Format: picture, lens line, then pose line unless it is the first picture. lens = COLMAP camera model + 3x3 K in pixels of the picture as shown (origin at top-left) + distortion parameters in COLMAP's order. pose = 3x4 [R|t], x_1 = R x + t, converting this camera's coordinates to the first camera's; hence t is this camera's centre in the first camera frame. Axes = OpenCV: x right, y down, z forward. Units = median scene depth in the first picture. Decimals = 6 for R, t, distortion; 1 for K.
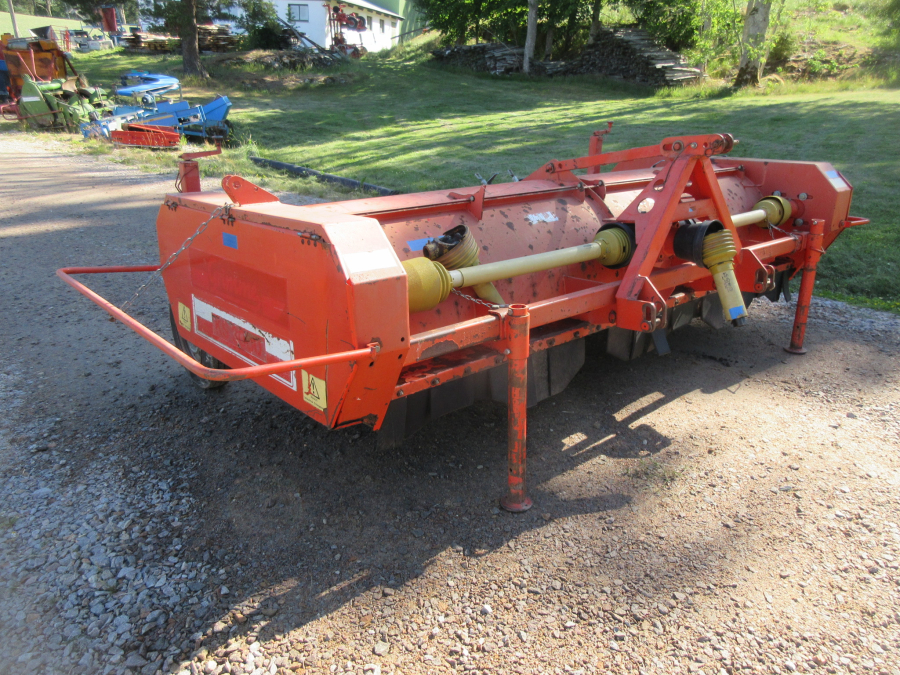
lens RADIAL K [[663.1, 0, 451.2], [0, 663.1, 328.5], [0, 0, 1]] dist [-0.002589, 0.000373]
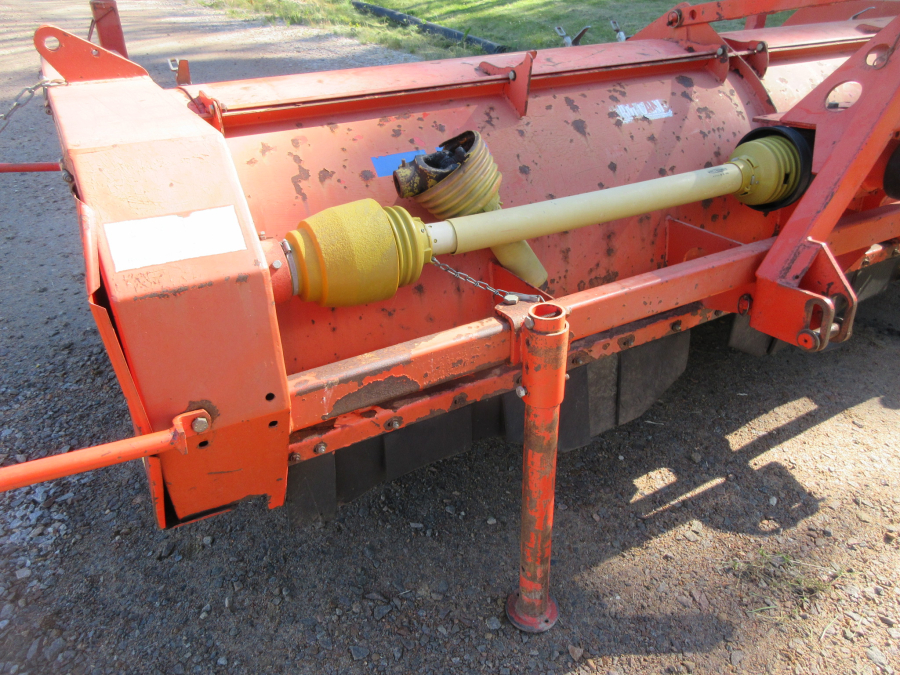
lens RADIAL K [[667.1, 0, 454.2], [0, 667.1, 331.7], [0, 0, 1]] dist [0.003155, 0.004767]
pose [[0.982337, 0.089548, -0.164300, 0.078772], [-0.054532, 0.976943, 0.206418, -0.080491], [0.178996, -0.193813, 0.964571, 0.332830]]
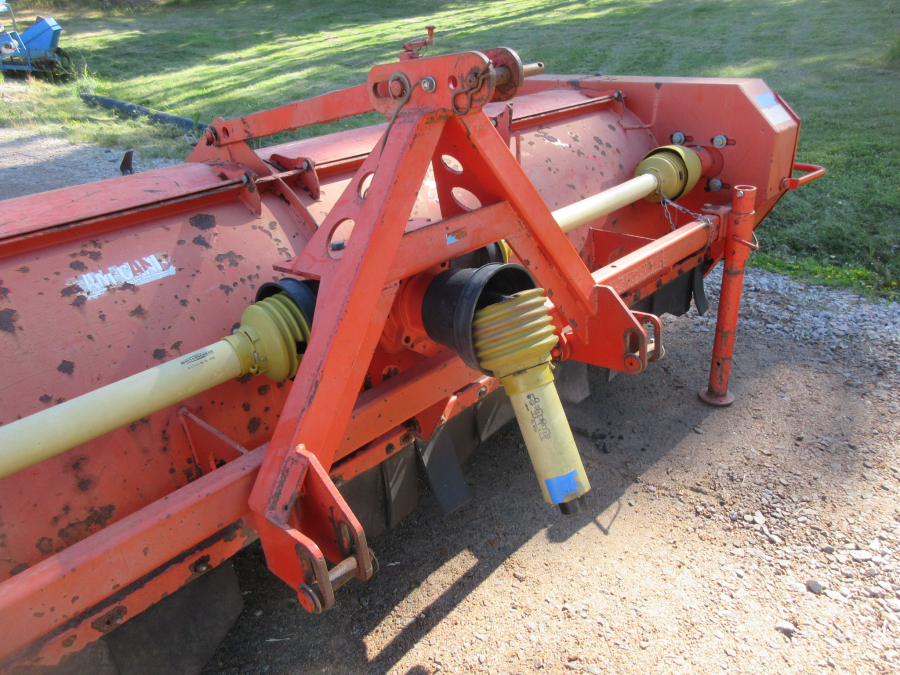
lens RADIAL K [[667.1, 0, 454.2], [0, 667.1, 331.7], [0, 0, 1]] dist [0.003155, 0.004767]
pose [[0.992493, -0.094330, 0.077839, 0.275899], [0.084179, 0.988614, 0.124728, -0.148077], [-0.088718, -0.117239, 0.989133, 0.486732]]
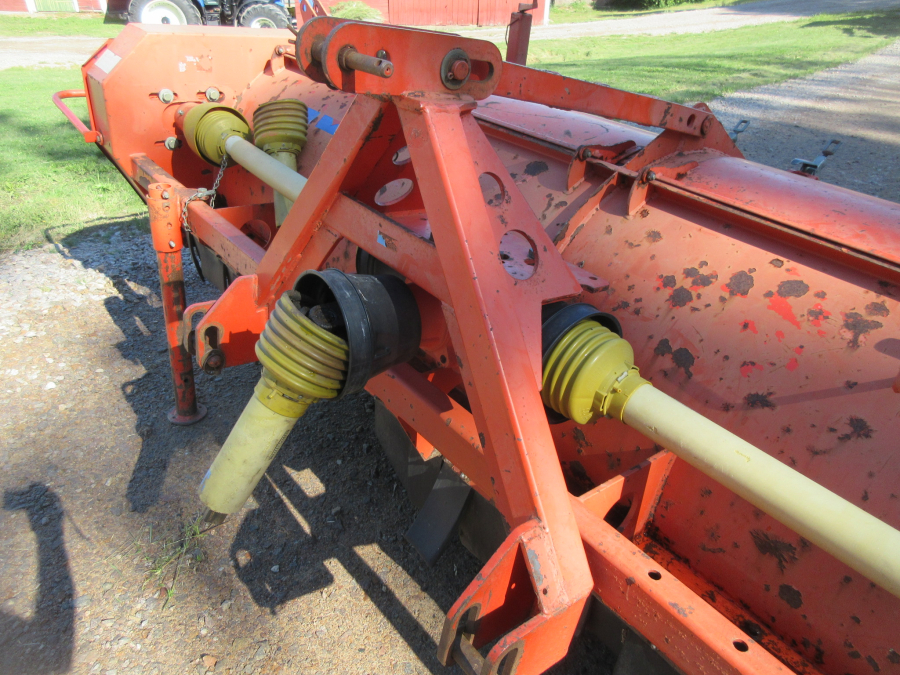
lens RADIAL K [[667.1, 0, 454.2], [0, 667.1, 331.7], [0, 0, 1]] dist [0.003155, 0.004767]
pose [[-0.020944, 0.497938, -0.866960, 0.597863], [-0.395903, 0.792134, 0.464526, -0.277037], [0.918053, 0.352961, 0.180545, 0.840318]]
